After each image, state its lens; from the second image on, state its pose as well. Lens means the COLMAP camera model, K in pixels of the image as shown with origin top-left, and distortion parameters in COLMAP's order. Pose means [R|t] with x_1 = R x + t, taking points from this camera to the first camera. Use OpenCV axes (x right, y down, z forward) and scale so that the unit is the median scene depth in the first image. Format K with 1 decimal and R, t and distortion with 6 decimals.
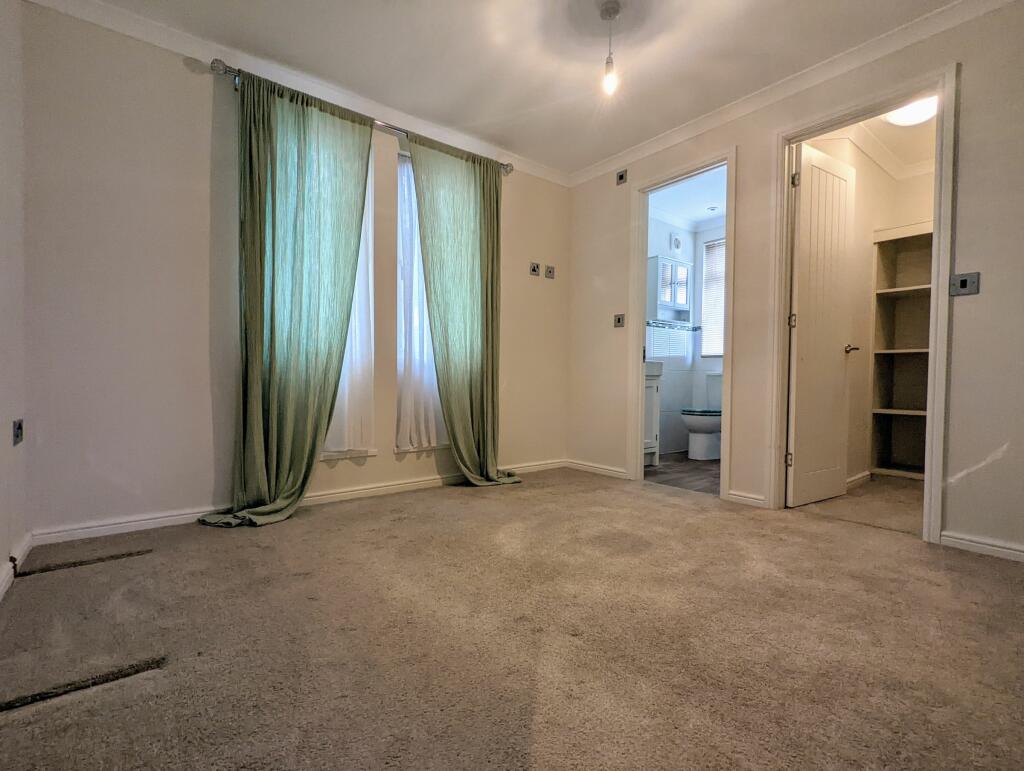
lens RADIAL K [[482.2, 0, 514.9], [0, 482.2, 387.1], [0, 0, 1]] dist [-0.000679, -0.000133]
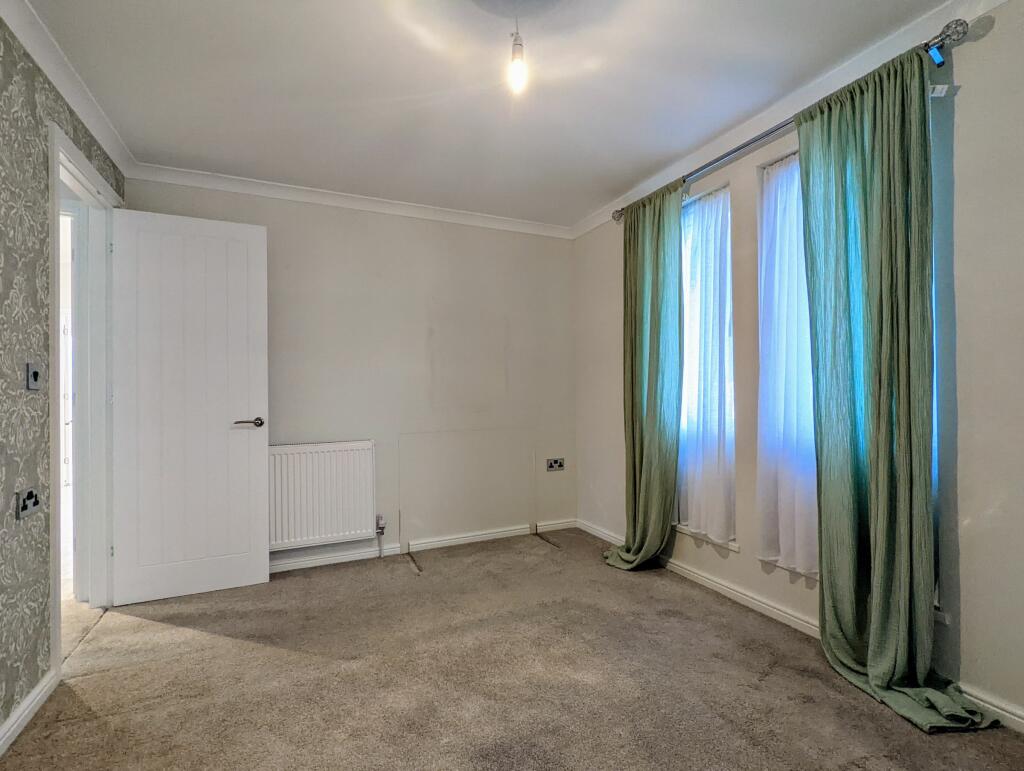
lens RADIAL K [[482.2, 0, 514.9], [0, 482.2, 387.1], [0, 0, 1]] dist [-0.000679, -0.000133]
pose [[-0.237511, -0.015279, -0.971265, 0.638085], [-0.021369, 0.999717, -0.010501, -0.130683], [0.971150, 0.018261, -0.237770, 0.868848]]
